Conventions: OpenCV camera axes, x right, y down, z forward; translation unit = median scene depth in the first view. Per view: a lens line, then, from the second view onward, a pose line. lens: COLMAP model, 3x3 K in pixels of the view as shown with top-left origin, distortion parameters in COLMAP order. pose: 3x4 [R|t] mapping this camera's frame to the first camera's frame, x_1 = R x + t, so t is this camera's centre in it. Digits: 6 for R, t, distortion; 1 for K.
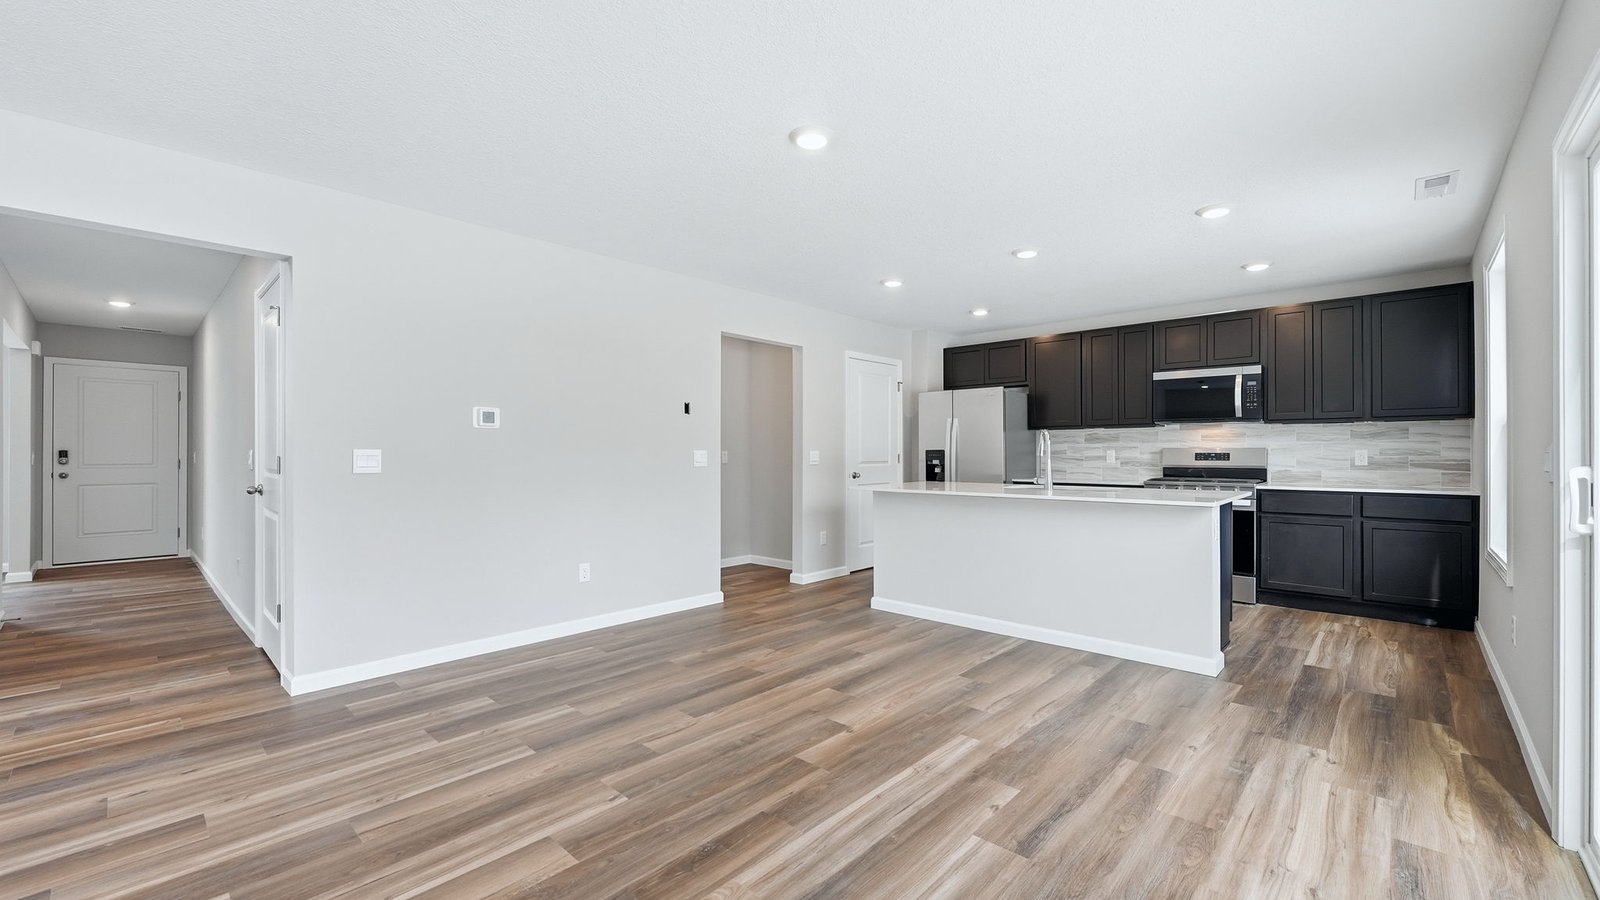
lens RADIAL K [[645.1, 0, 799.1], [0, 645.1, 454.1], [0, 0, 1]] dist [-0.003459, 0.000573]
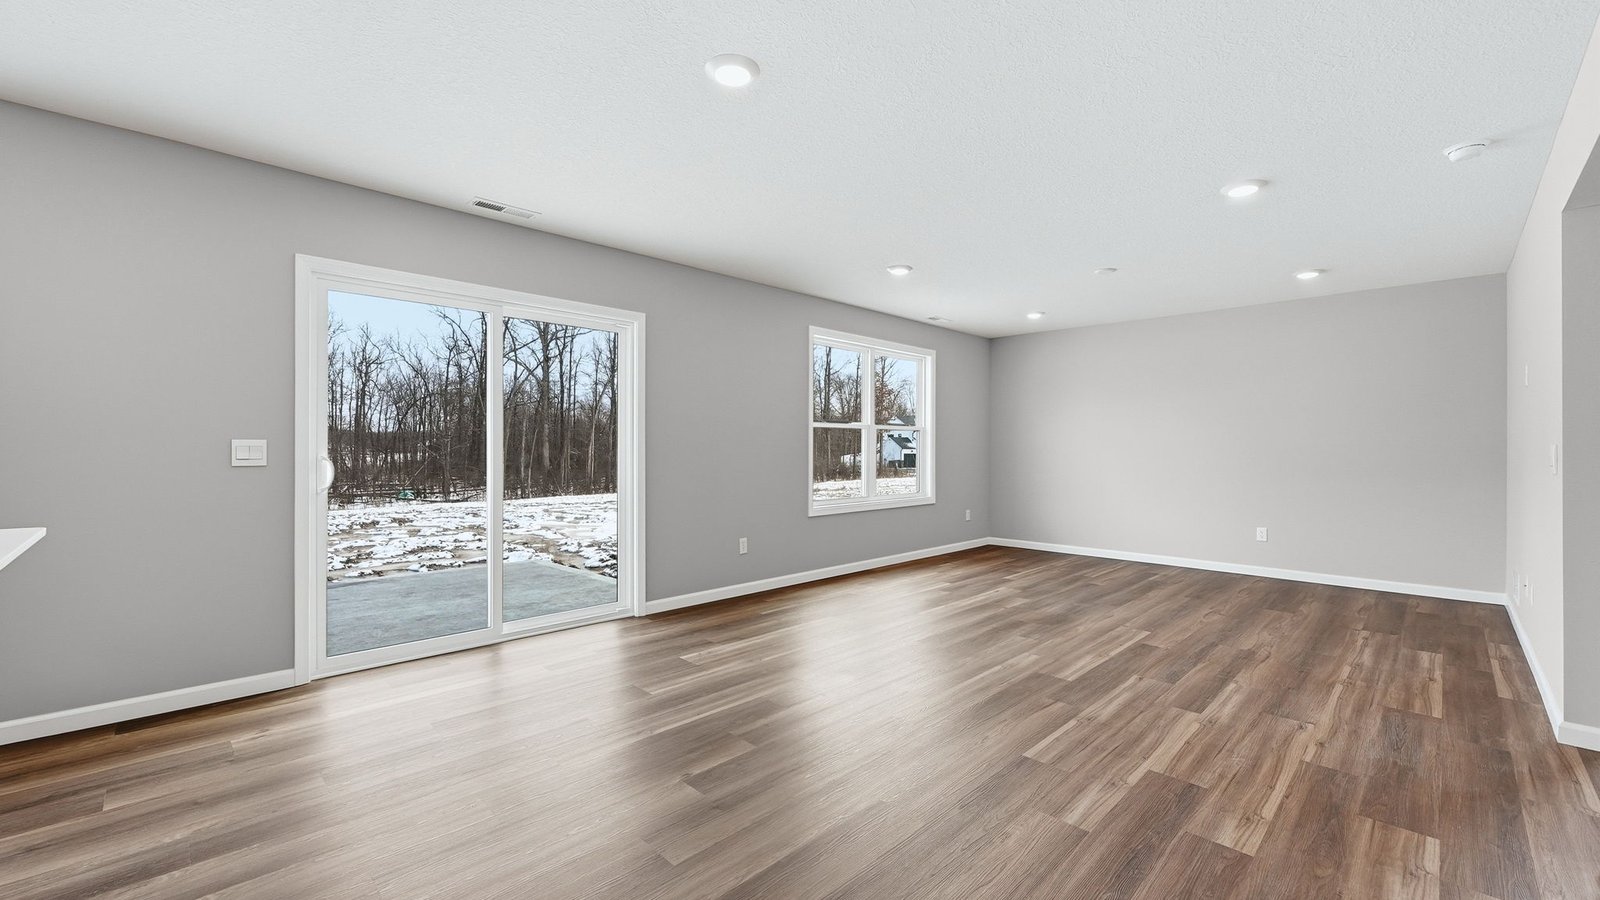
lens RADIAL K [[645.1, 0, 801.1], [0, 645.1, 445.3], [0, 0, 1]] dist [-0.003459, 0.000573]
pose [[-0.999521, -0.001836, 0.030892, -0.060531], [-0.001976, 0.999988, -0.004528, 0.000108], [-0.030884, -0.004587, -0.999512, 1.156764]]
